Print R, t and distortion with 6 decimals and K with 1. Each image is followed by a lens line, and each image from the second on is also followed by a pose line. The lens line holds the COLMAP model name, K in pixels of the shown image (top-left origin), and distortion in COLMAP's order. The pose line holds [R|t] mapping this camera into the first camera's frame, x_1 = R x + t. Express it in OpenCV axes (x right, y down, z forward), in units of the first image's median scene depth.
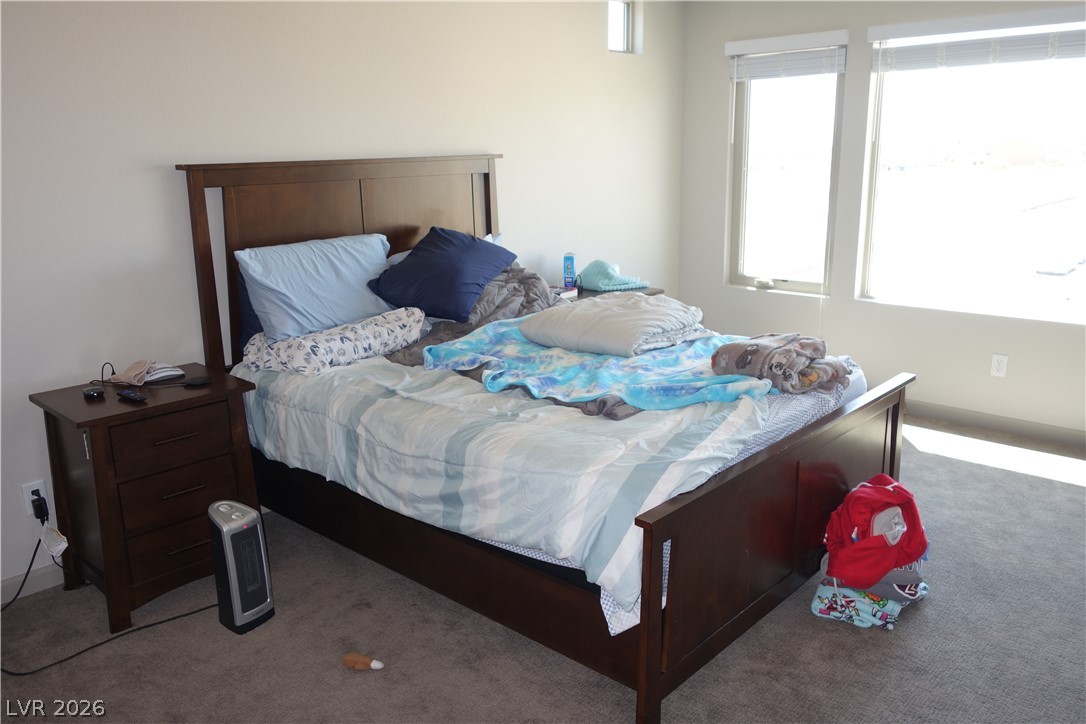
lens RADIAL K [[850.2, 0, 543.0], [0, 850.2, 362.0], [0, 0, 1]] dist [0.003475, -0.003569]
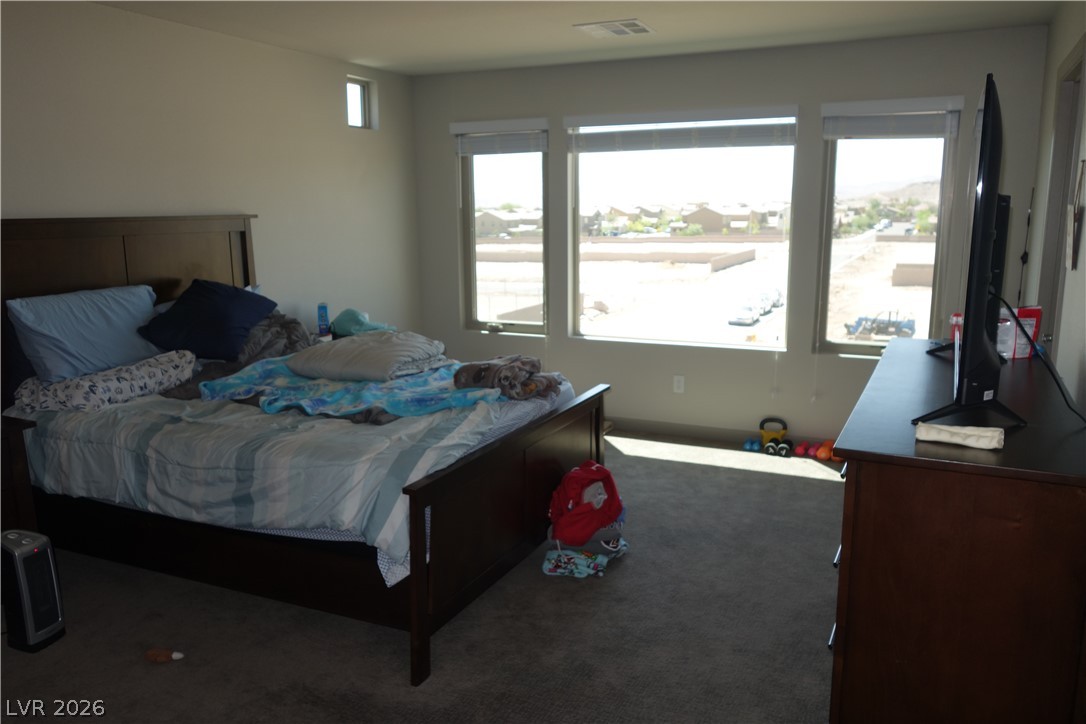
lens RADIAL K [[850.2, 0, 543.0], [0, 850.2, 362.0], [0, 0, 1]] dist [0.003475, -0.003569]
pose [[0.953617, -0.041590, 0.298136, -0.043587], [0.063440, 0.995932, -0.063984, 0.057881], [-0.294262, 0.079930, 0.952377, -0.207930]]
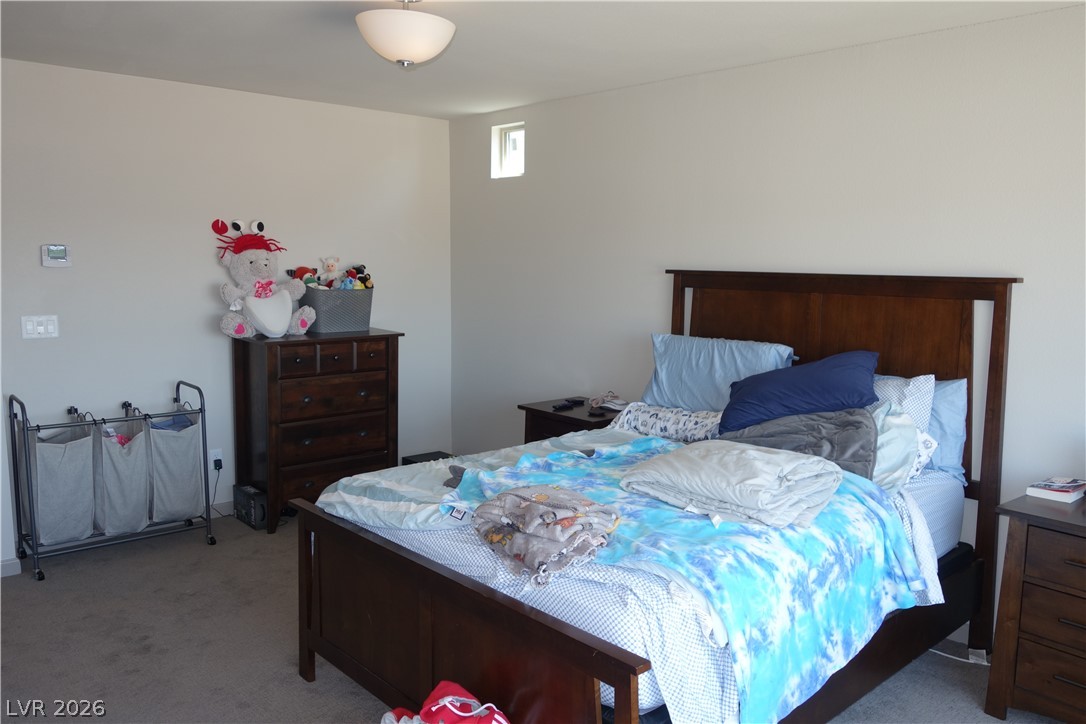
lens RADIAL K [[850.2, 0, 543.0], [0, 850.2, 362.0], [0, 0, 1]] dist [0.003475, -0.003569]
pose [[-0.106737, 0.141294, -0.984197, 1.002234], [-0.255590, 0.952689, 0.164489, -0.268653], [0.960875, 0.269108, -0.065574, 0.950274]]
